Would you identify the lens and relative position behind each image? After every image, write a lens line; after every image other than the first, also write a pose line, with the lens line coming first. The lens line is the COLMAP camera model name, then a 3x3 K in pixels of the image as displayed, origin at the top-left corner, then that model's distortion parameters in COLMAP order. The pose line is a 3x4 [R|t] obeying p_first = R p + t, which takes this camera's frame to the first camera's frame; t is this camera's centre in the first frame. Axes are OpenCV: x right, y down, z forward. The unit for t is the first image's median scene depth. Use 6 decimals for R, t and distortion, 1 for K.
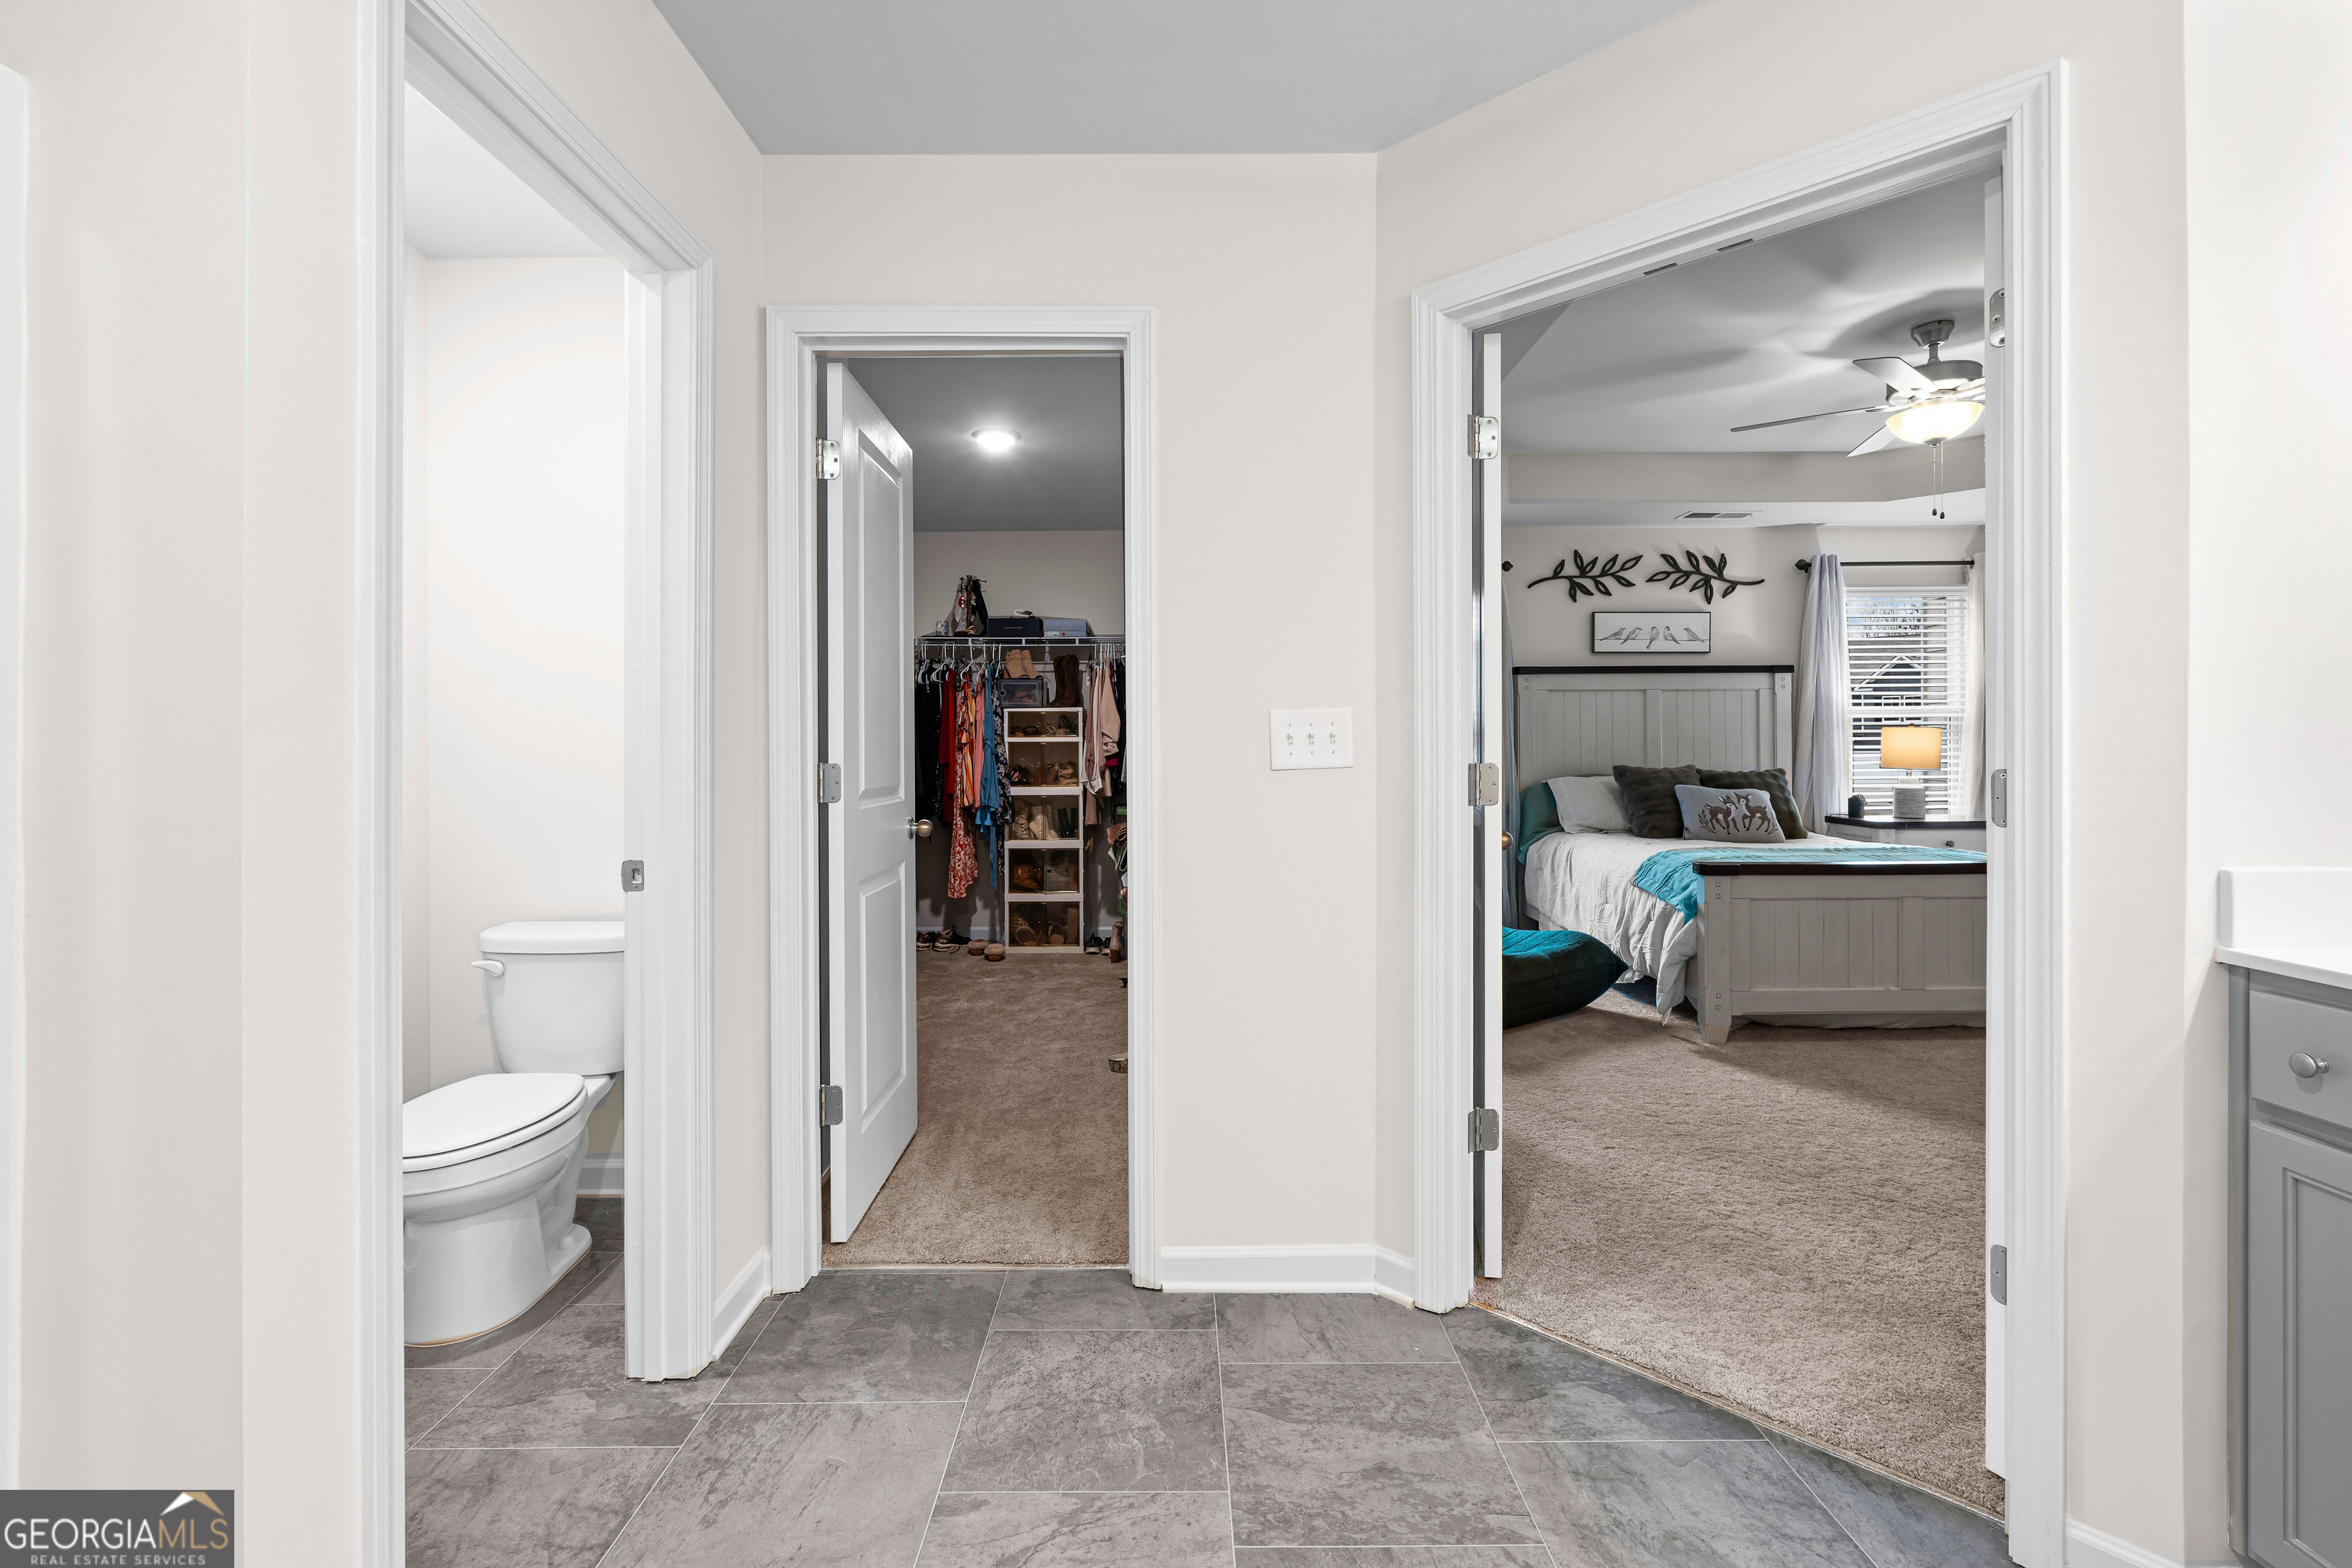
lens RADIAL K [[1073.0, 0, 1160.0], [0, 1073.0, 743.7], [0, 0, 1]] dist [-0.000807, 0.000005]
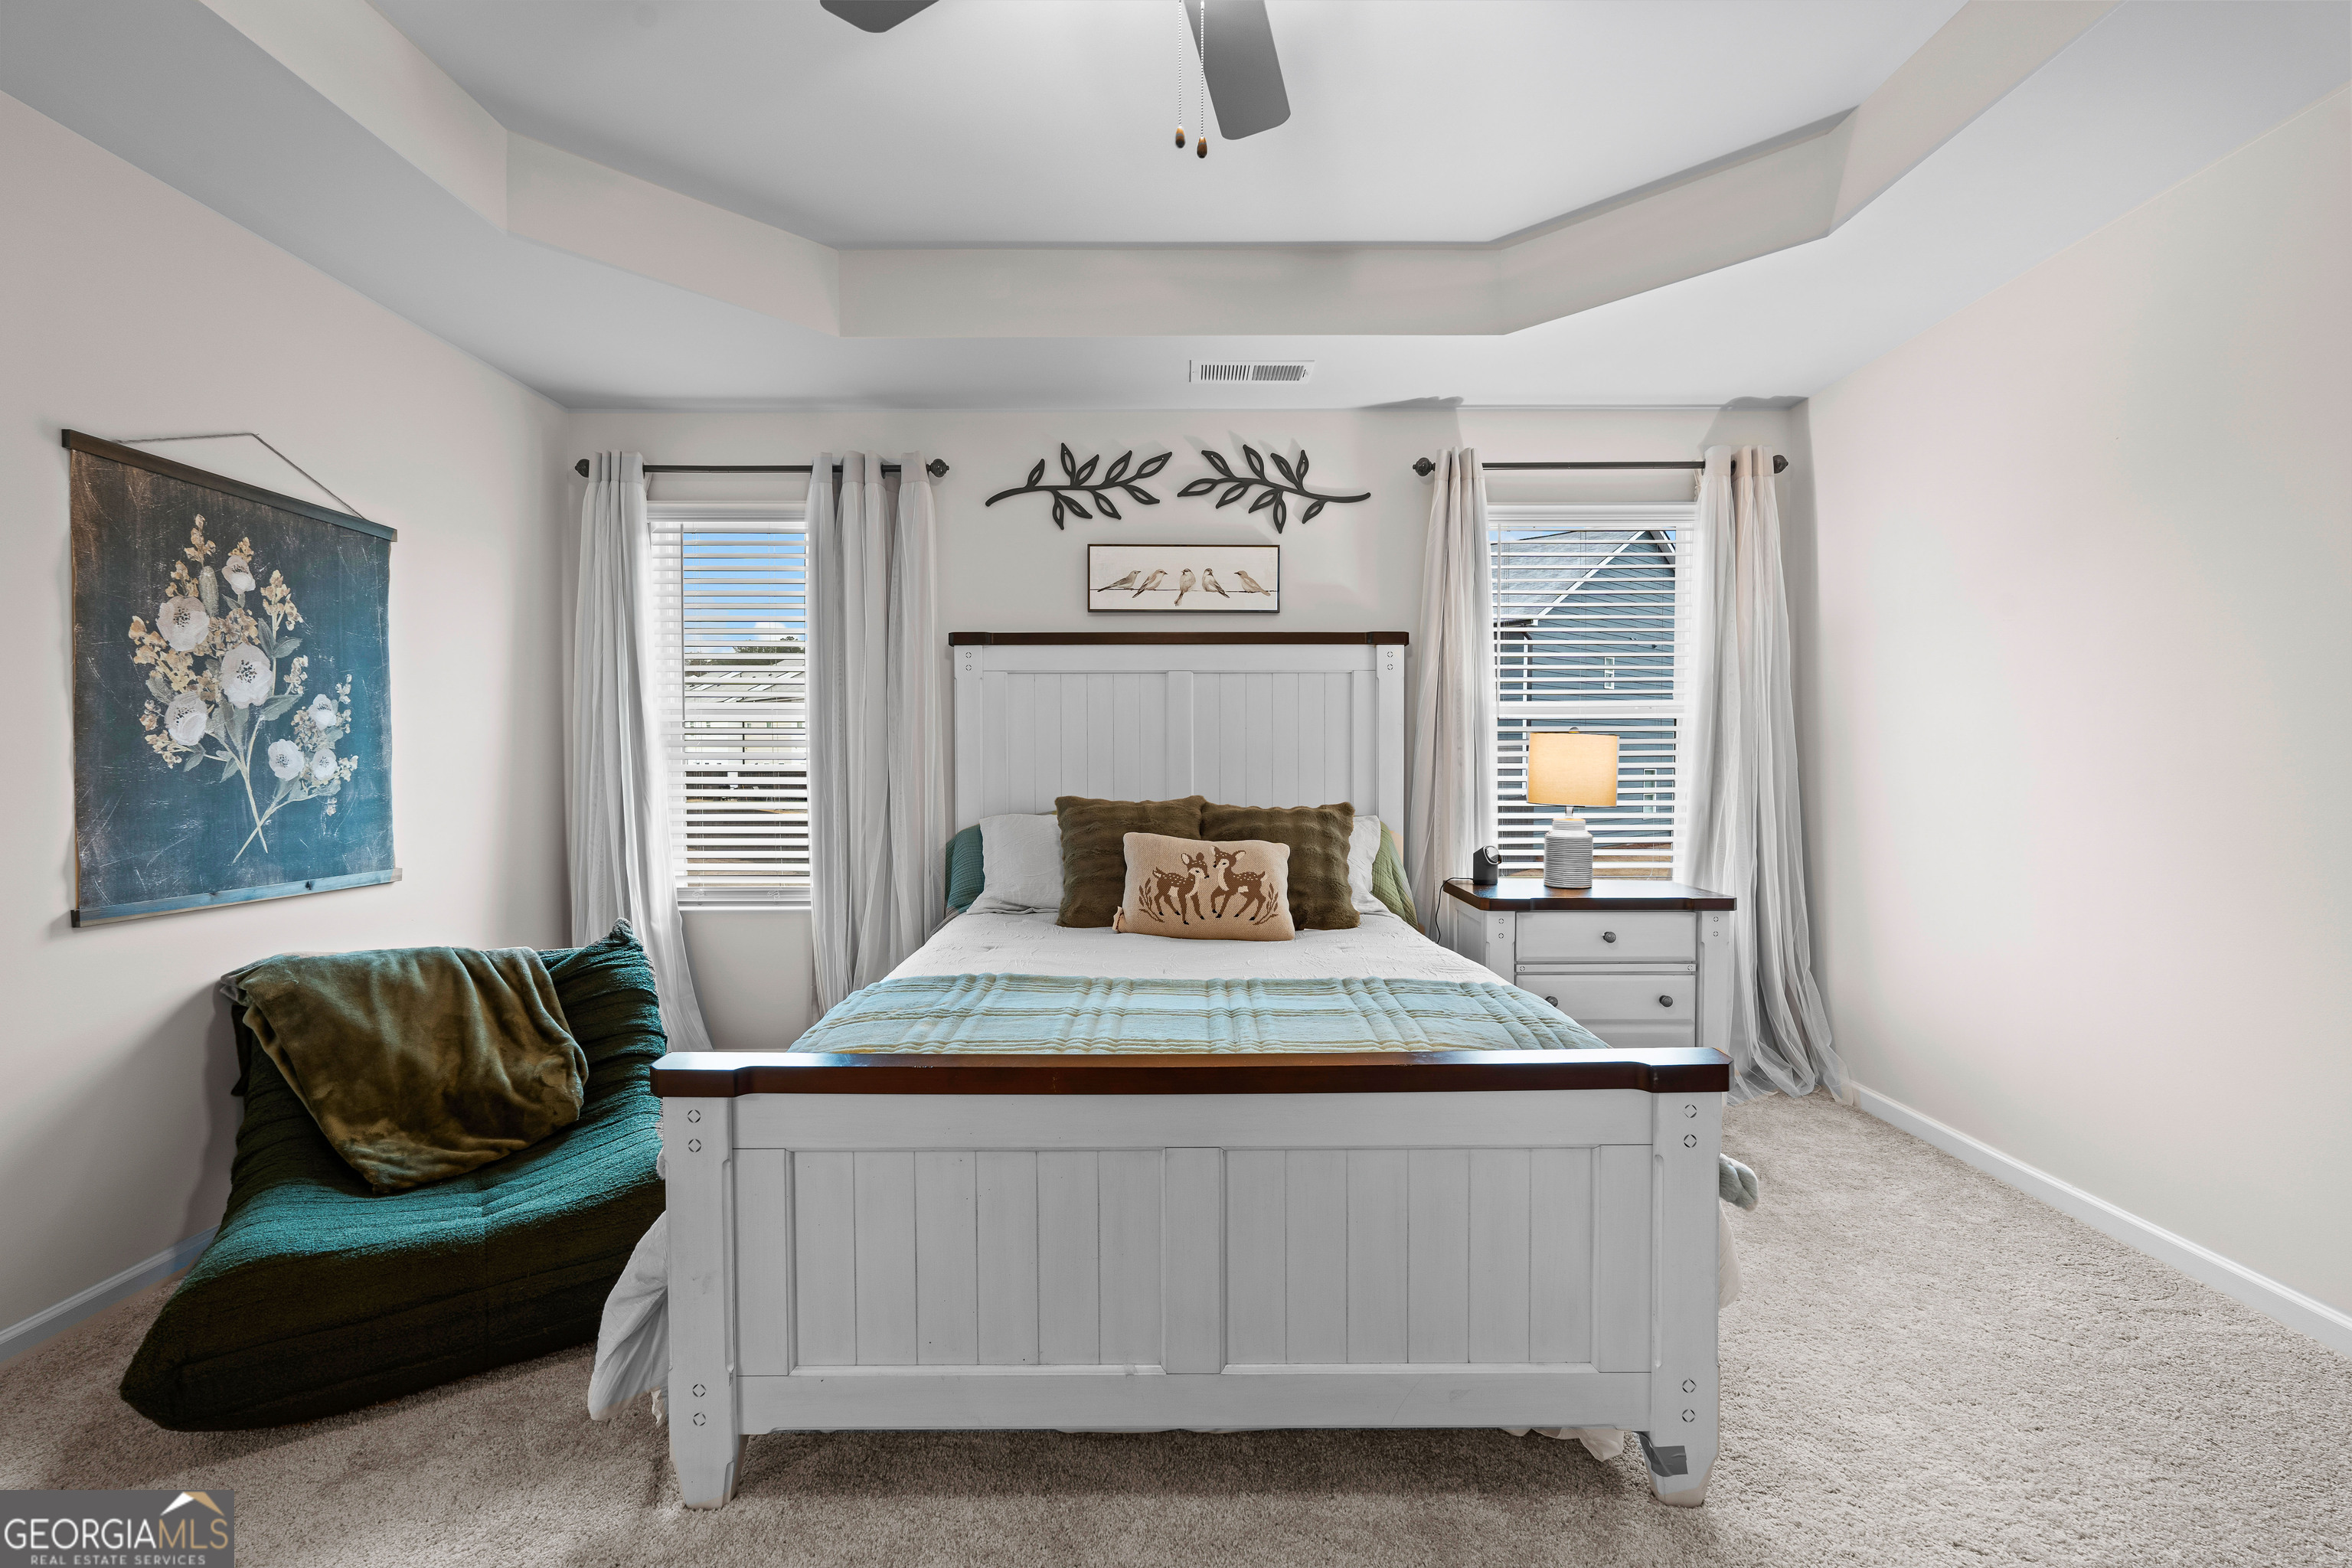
lens RADIAL K [[1045.3, 0, 1176.9], [0, 1045.3, 775.2], [0, 0, 1]] dist [-0.003006, 0.000092]
pose [[0.999992, 0.003933, -0.000498, 0.453767], [-0.003924, 0.999844, 0.017210, -0.001535], [0.000565, -0.017208, 0.999852, 0.399215]]
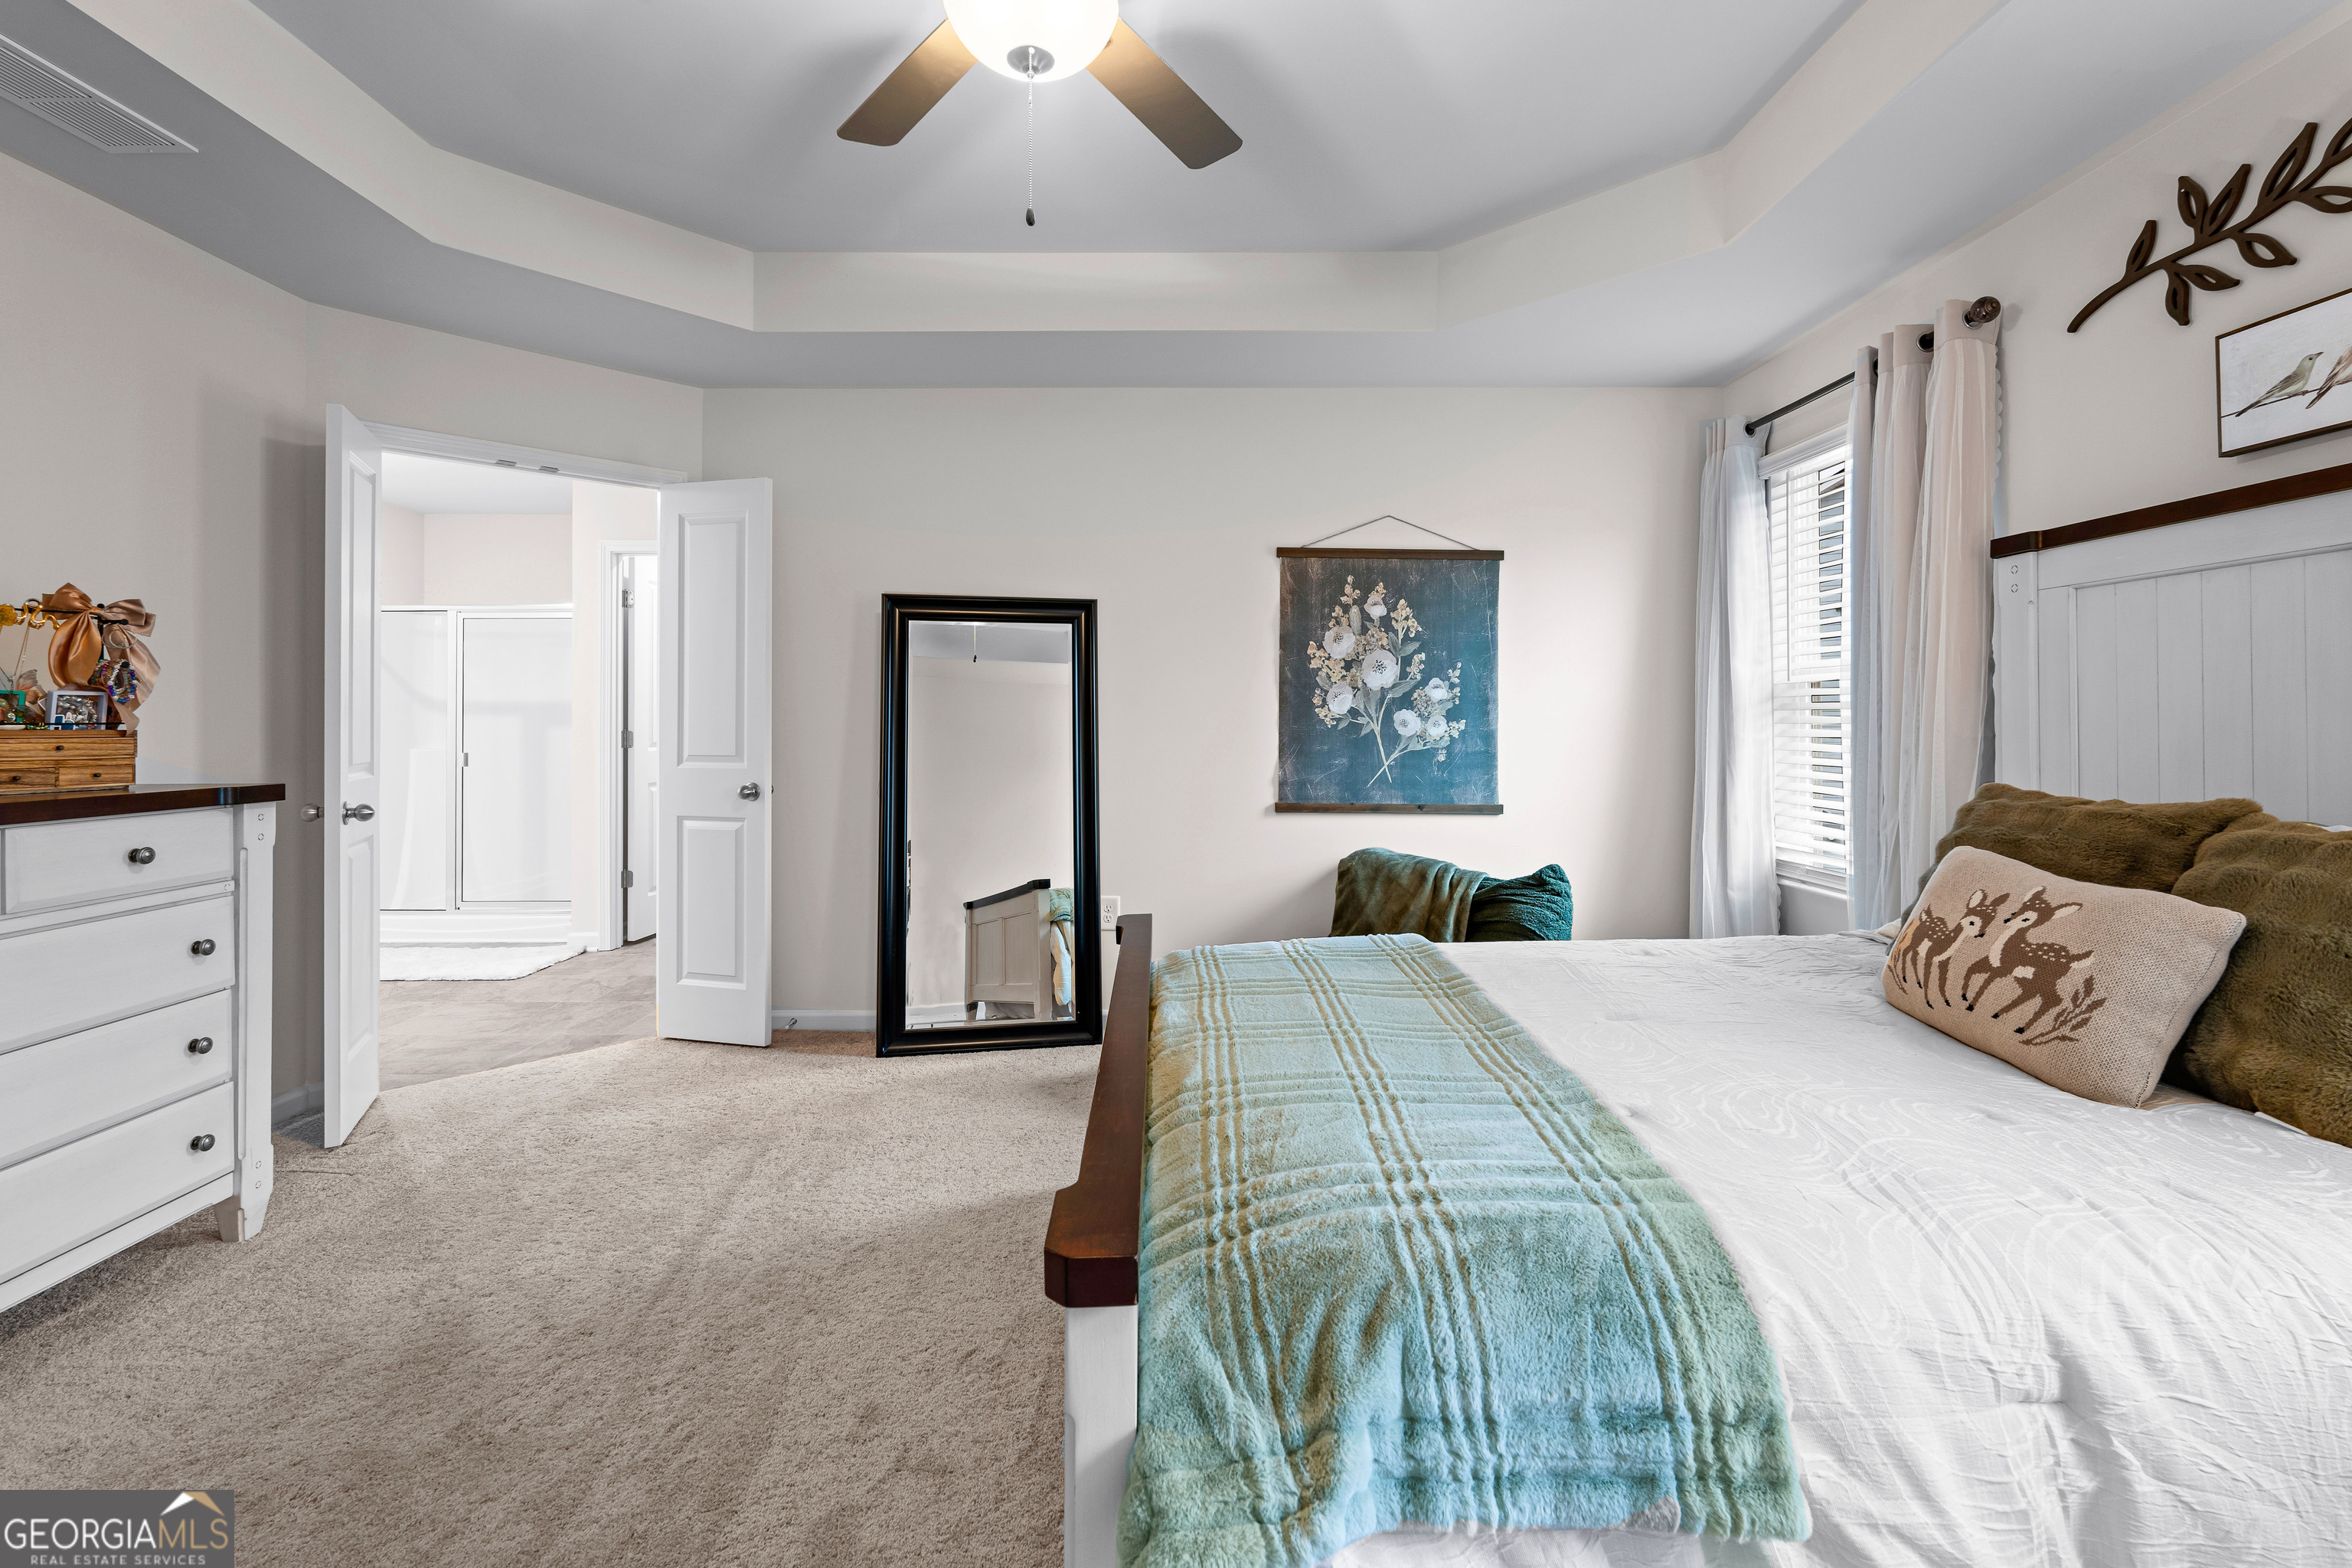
lens RADIAL K [[1052.0, 0, 1157.8], [0, 1052.0, 705.5], [0, 0, 1]] dist [-0.003299, 0.000308]
pose [[-0.002838, -0.010489, -0.999941, 0.732489], [0.000203, 0.999945, -0.010489, -0.002843], [0.999996, -0.000233, -0.002836, 0.663111]]
